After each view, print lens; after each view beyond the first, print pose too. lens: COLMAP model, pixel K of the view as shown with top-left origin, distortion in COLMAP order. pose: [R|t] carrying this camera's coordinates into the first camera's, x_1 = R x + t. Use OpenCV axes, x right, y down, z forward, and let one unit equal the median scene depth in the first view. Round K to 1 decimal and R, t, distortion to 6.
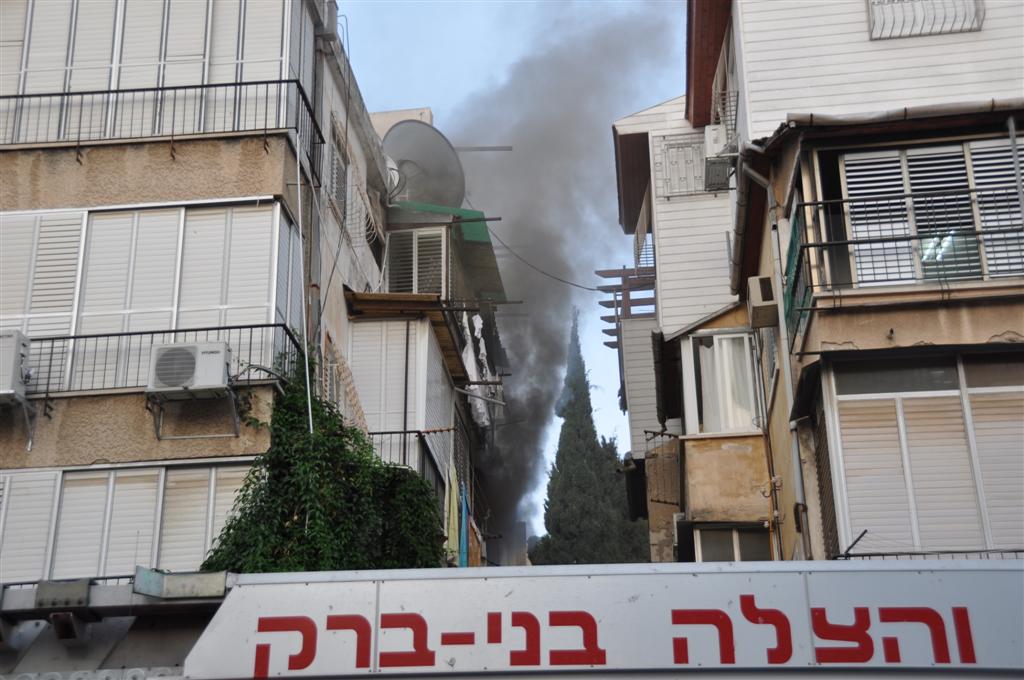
lens RADIAL K [[1492.7, 0, 512.0], [0, 1492.7, 340.0], [0, 0, 1]] dist [0.186099, 0.053586]
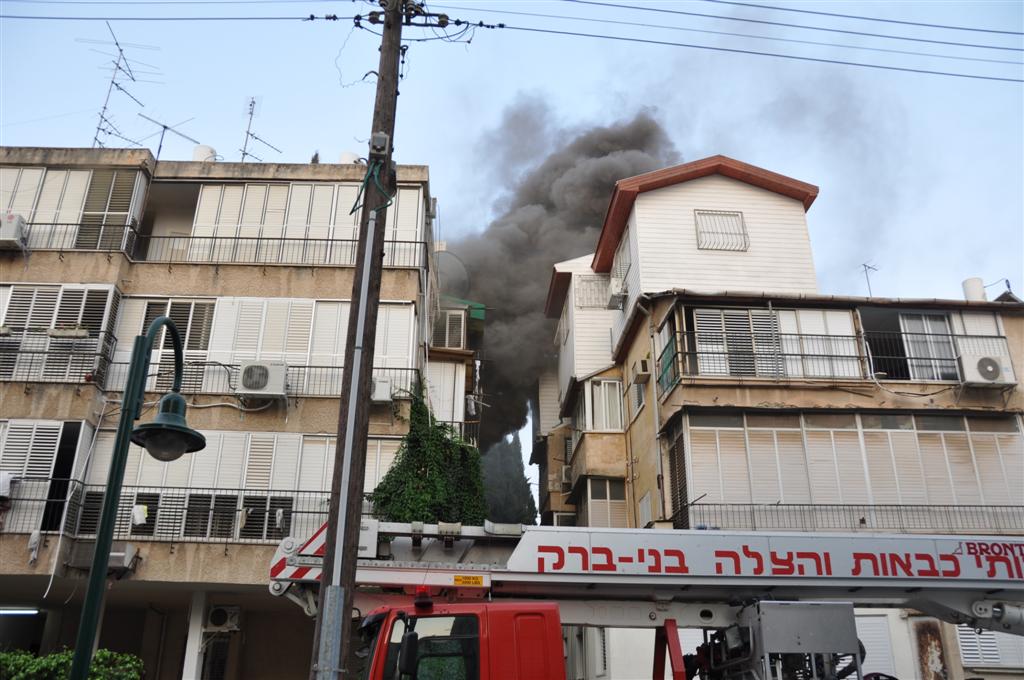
lens RADIAL K [[839.1, 0, 513.2], [0, 839.1, 343.1], [0, 0, 1]] dist [-0.135143, 0.116770]
pose [[0.986891, 0.083488, 0.138113, -0.185828], [-0.083562, 0.996489, -0.005272, -0.049872], [-0.138069, -0.006338, 0.990402, -0.103812]]
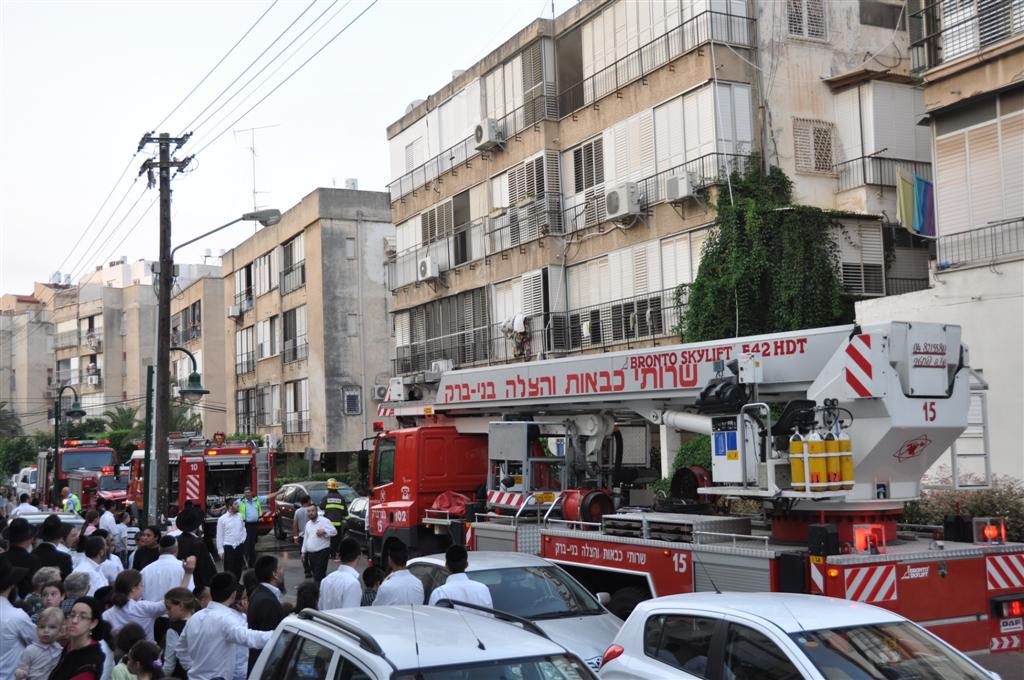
lens RADIAL K [[1112.3, 0, 512.0], [0, 1112.3, 340.0], [0, 0, 1]] dist [-0.016021, 0.177737]
pose [[0.552576, -0.070267, -0.830496, 0.910756], [0.360306, 0.918659, 0.162005, -0.117999], [0.751558, -0.388753, 0.532946, -0.075346]]
